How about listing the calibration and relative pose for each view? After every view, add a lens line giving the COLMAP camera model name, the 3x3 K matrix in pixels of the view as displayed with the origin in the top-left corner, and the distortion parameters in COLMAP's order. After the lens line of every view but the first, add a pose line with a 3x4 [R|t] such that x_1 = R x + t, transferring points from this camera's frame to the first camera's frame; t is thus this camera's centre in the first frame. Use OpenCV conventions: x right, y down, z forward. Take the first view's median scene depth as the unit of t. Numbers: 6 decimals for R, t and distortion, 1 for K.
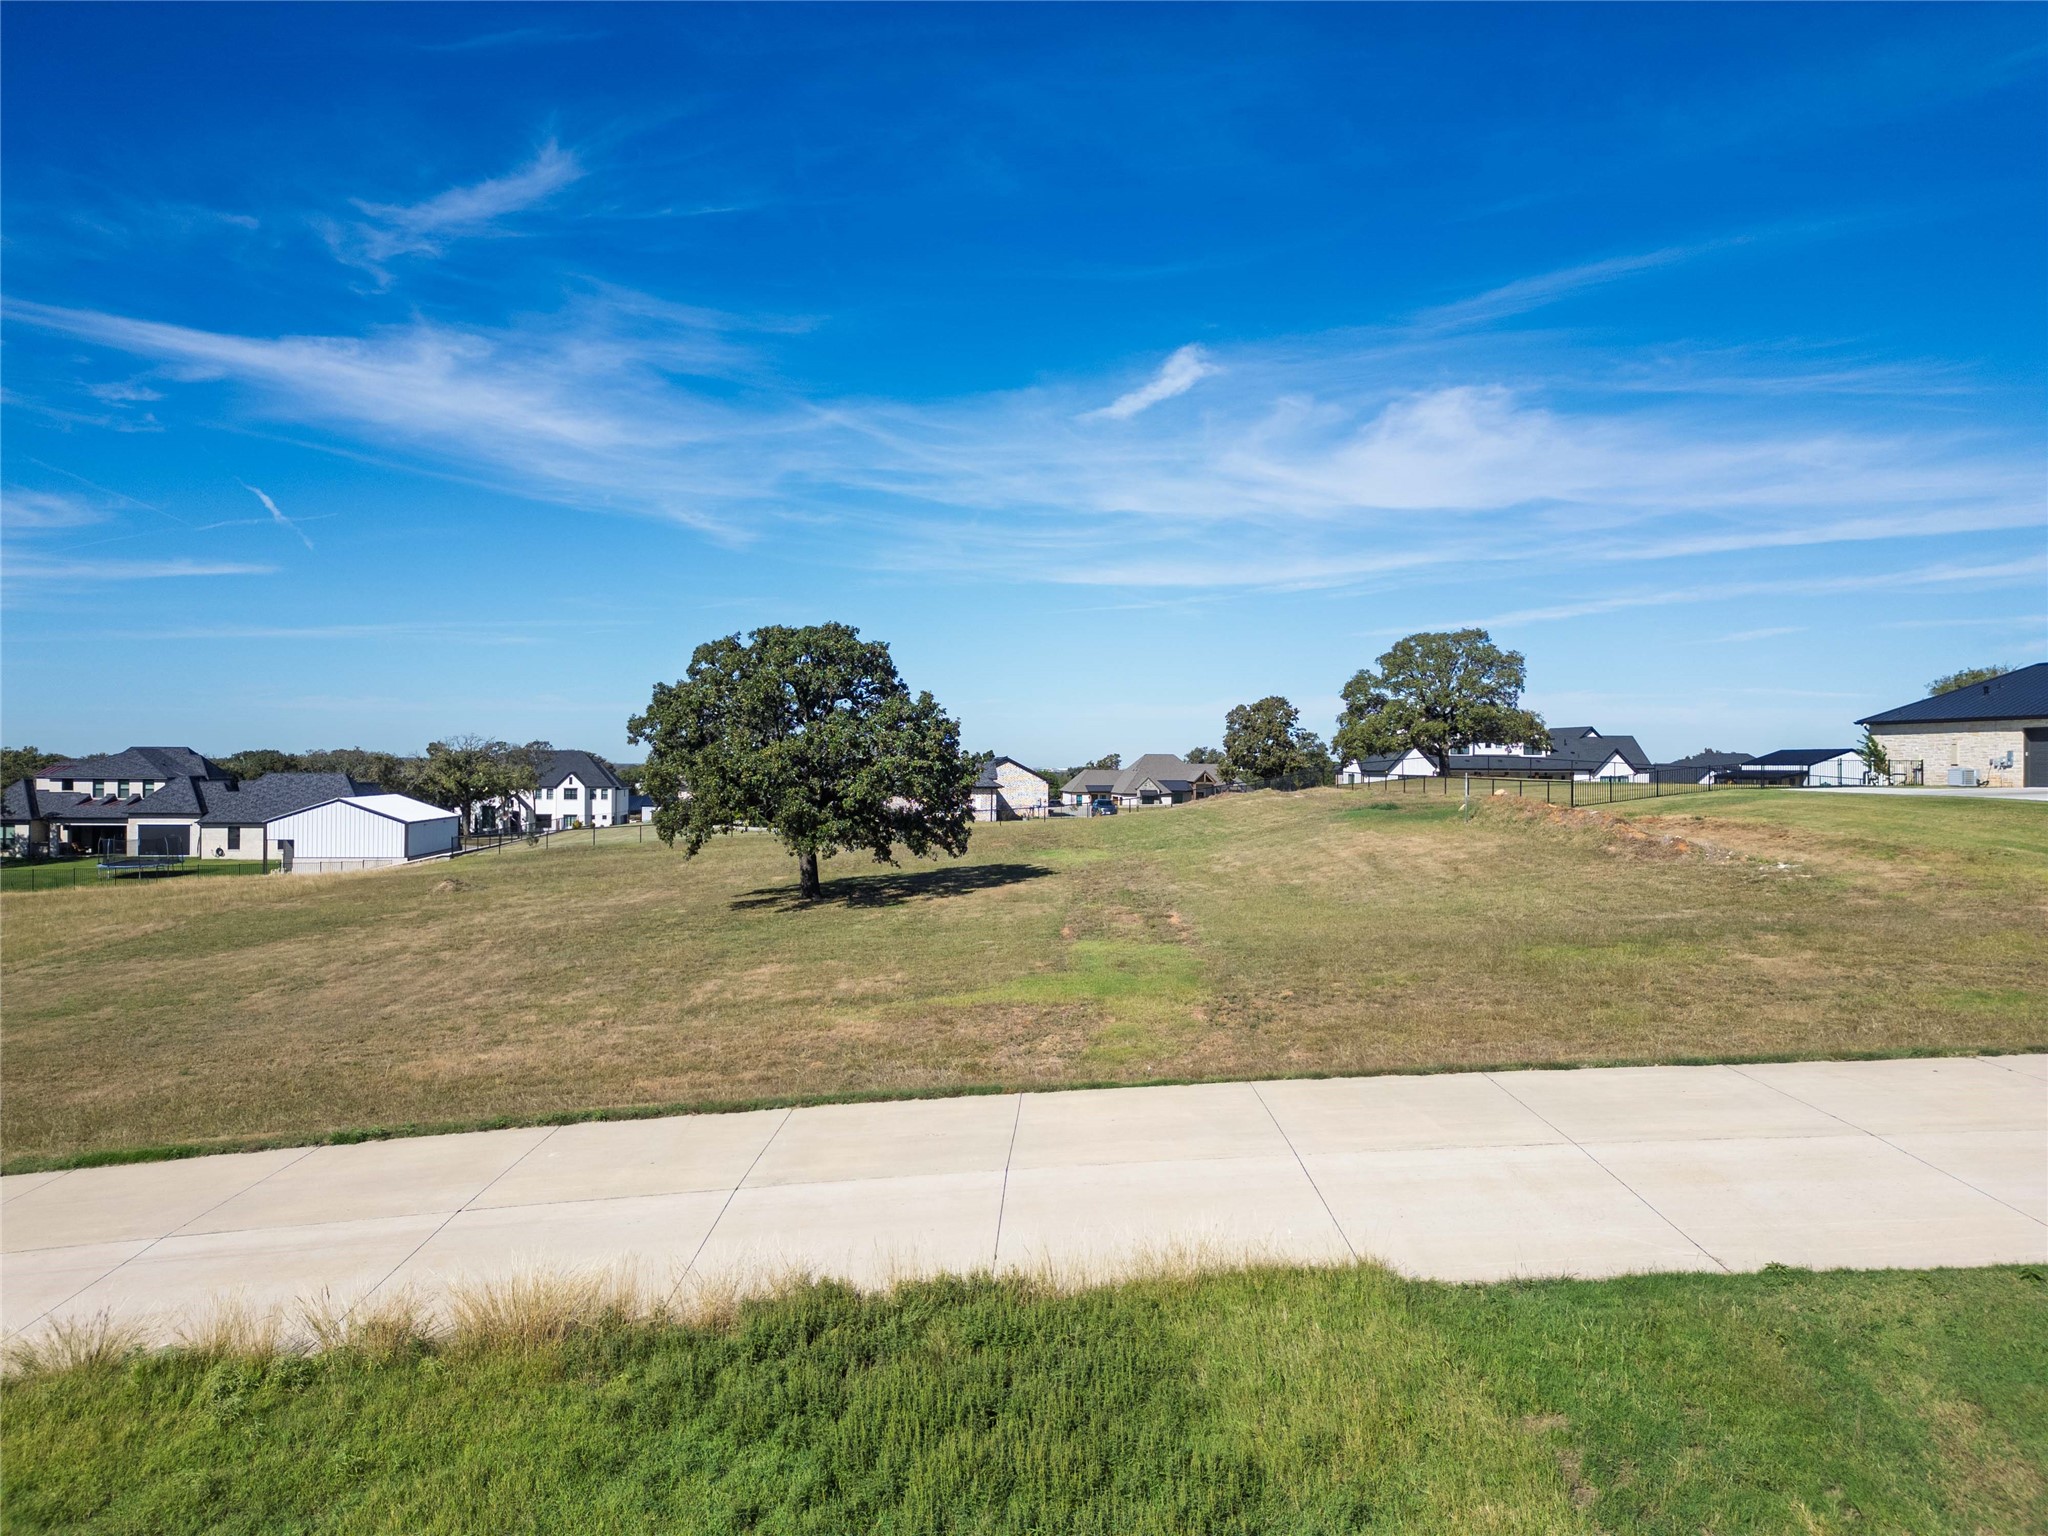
lens RADIAL K [[1430.0, 0, 1021.1], [0, 1430.0, 766.7], [0, 0, 1]] dist [0.077267, -0.079343]
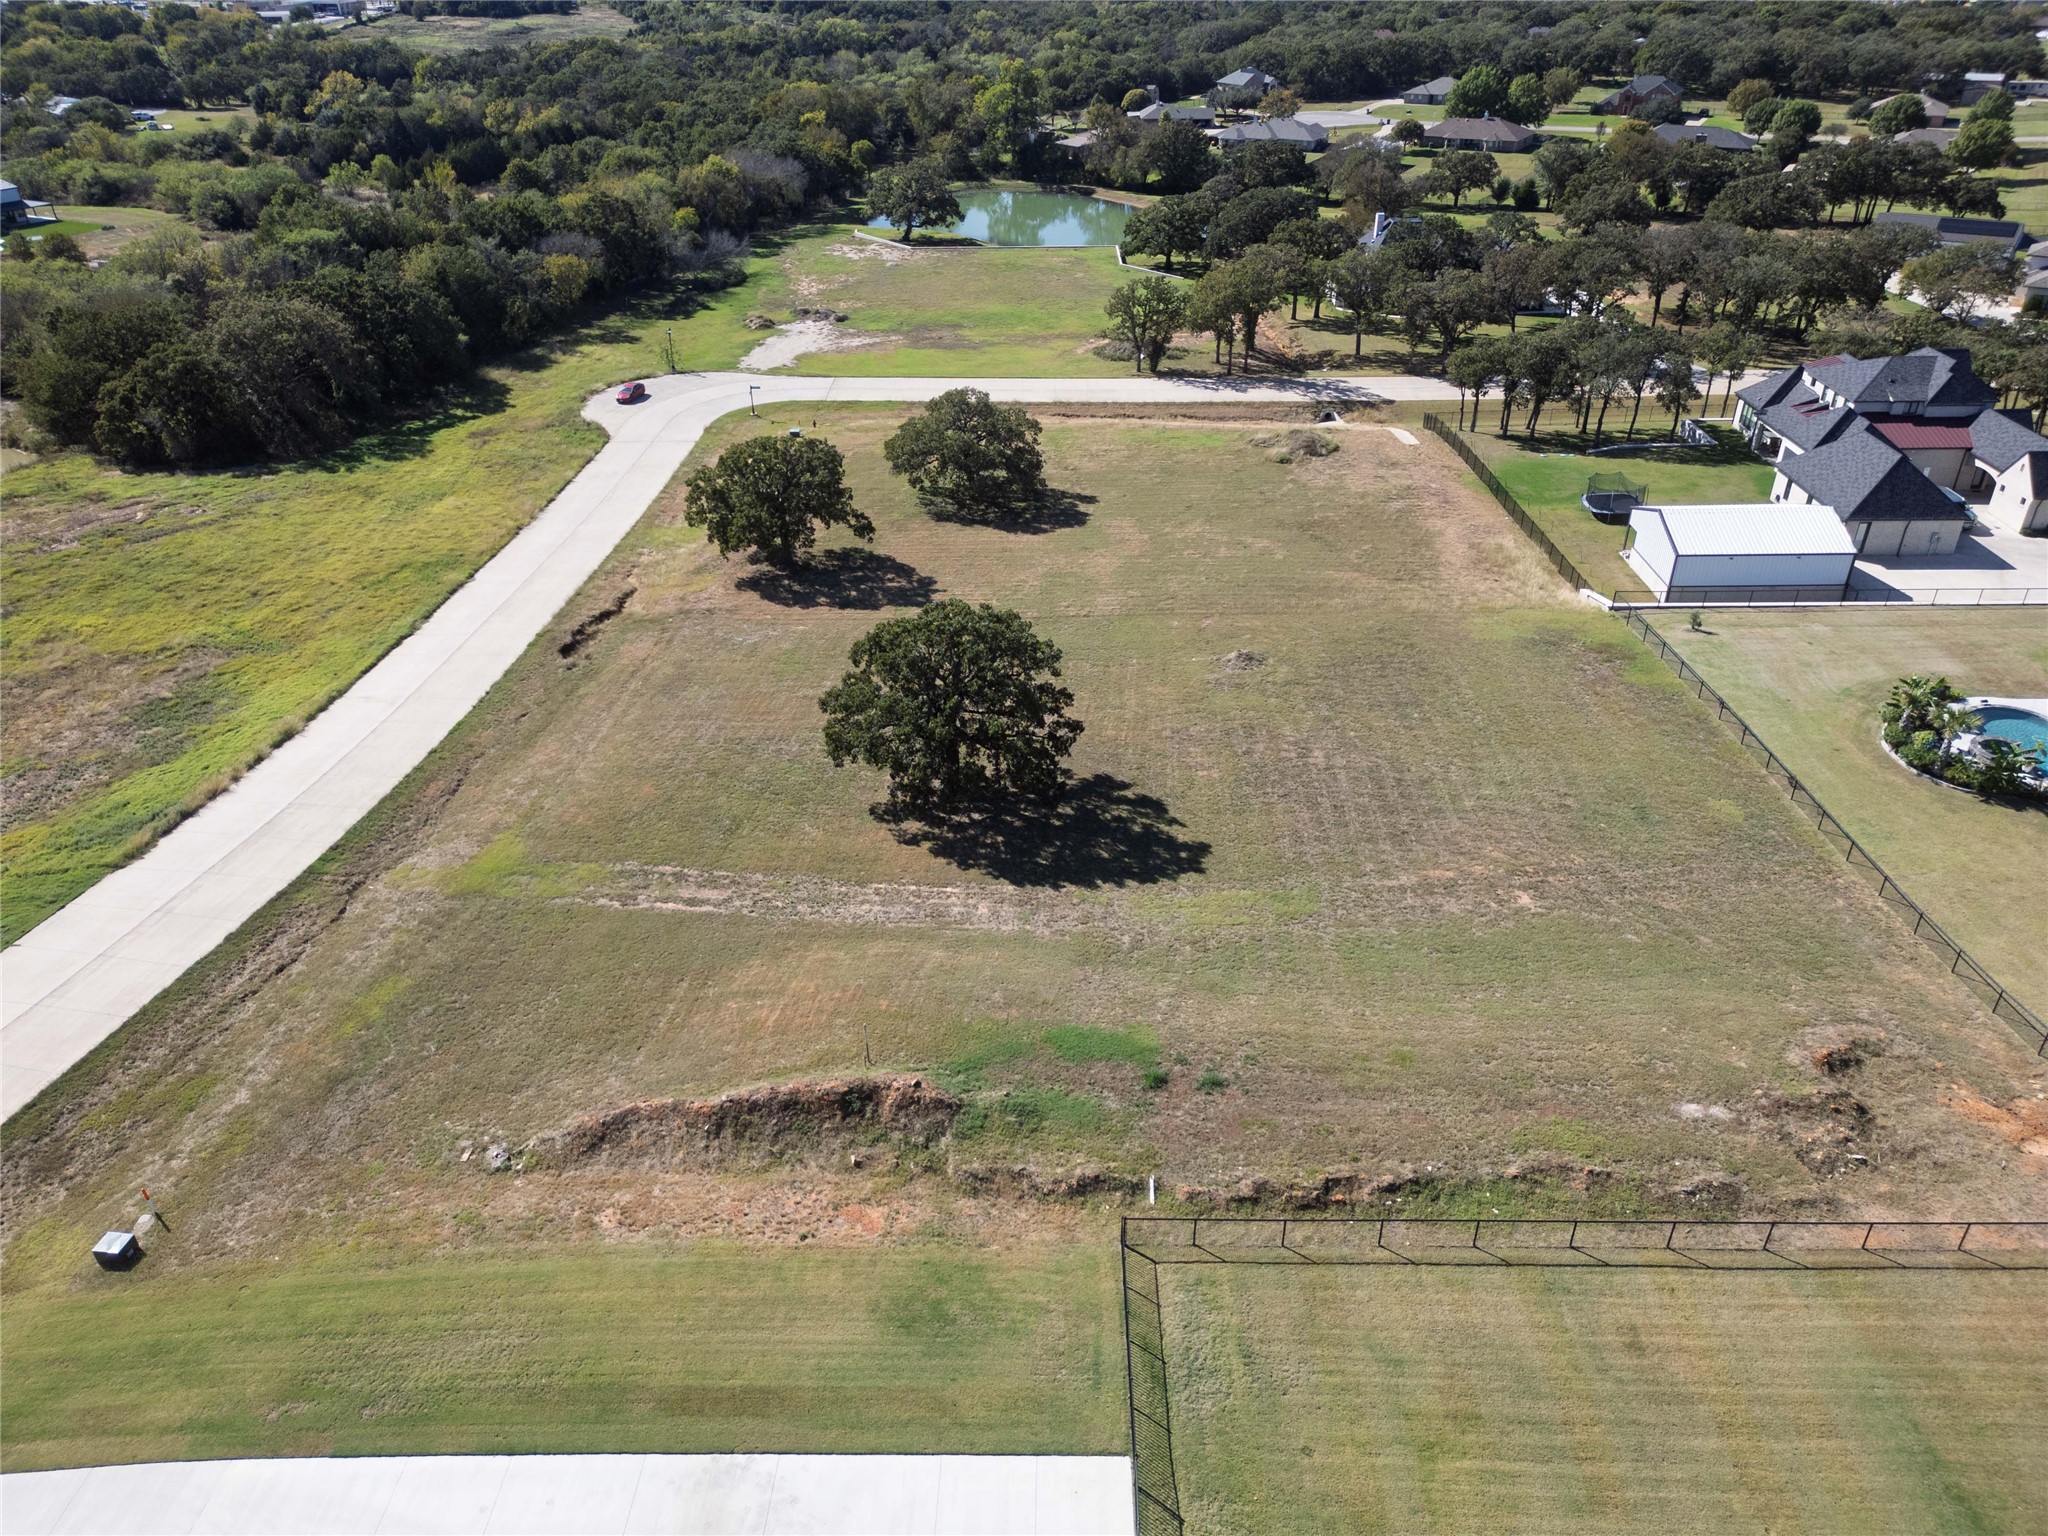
lens RADIAL K [[1430.0, 0, 1021.1], [0, 1430.0, 766.7], [0, 0, 1]] dist [0.077267, -0.079343]
pose [[-0.118508, 0.505030, -0.854927, 1.090280], [0.013057, 0.861713, 0.507229, -0.673786], [0.992867, 0.048948, -0.108714, 1.250427]]
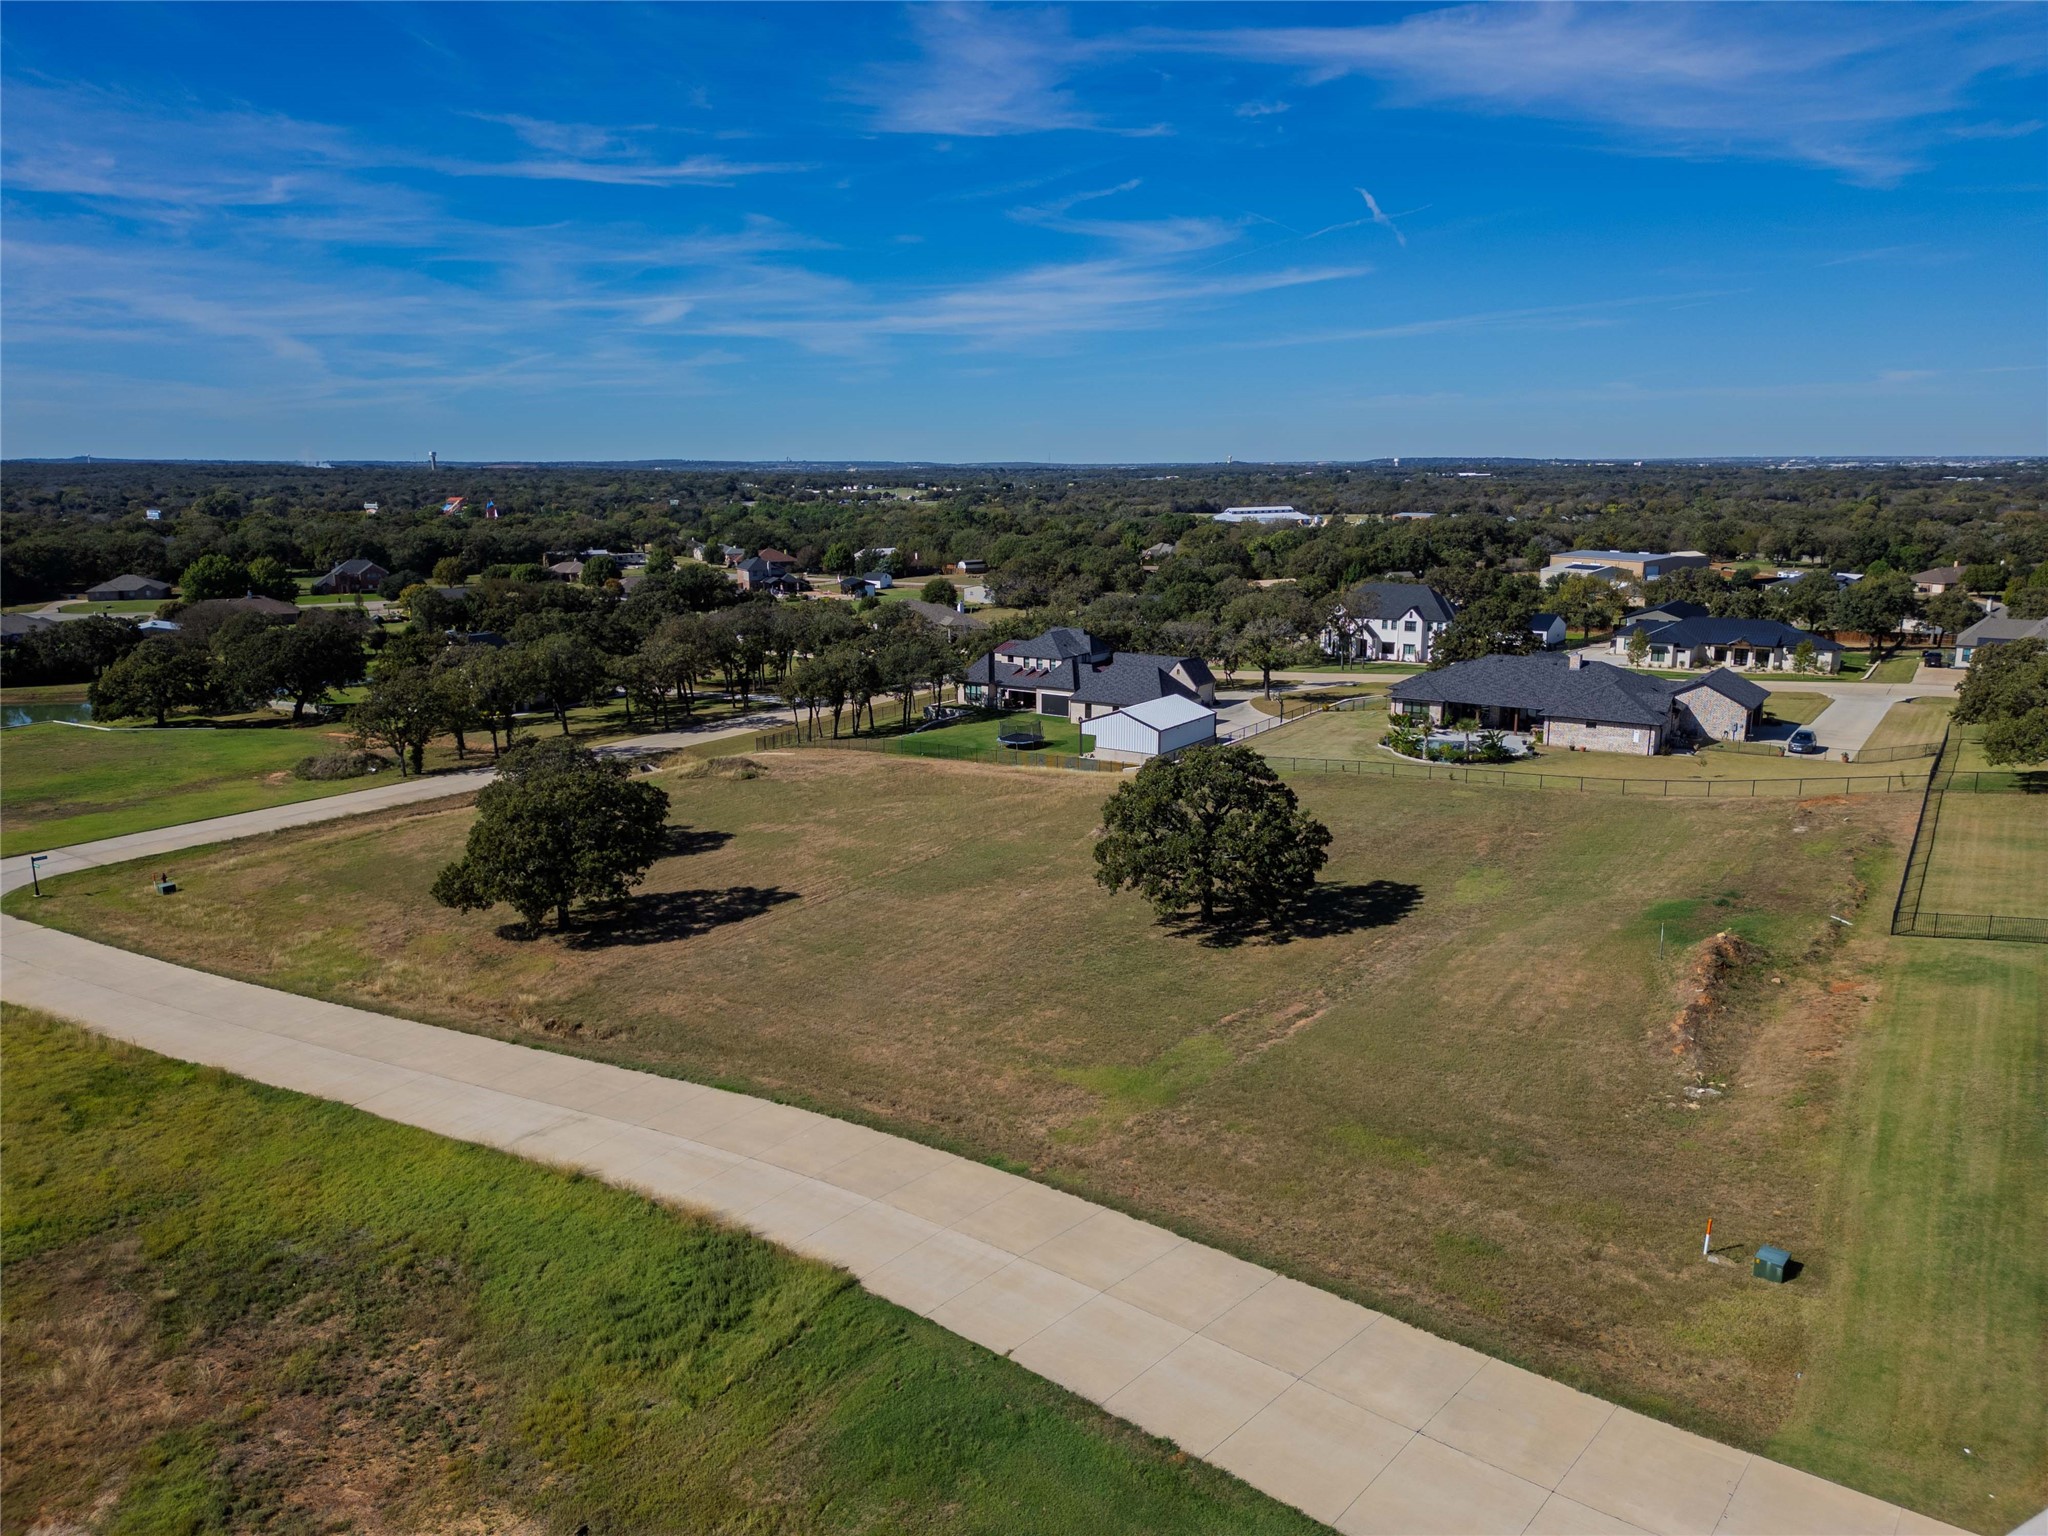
lens RADIAL K [[1430.0, 0, 1021.1], [0, 1430.0, 766.7], [0, 0, 1]] dist [0.077267, -0.079343]
pose [[0.771327, 0.122135, -0.624610, 0.674274], [0.009505, 0.979094, 0.203187, -0.408148], [0.636368, -0.162661, 0.754041, -0.301560]]
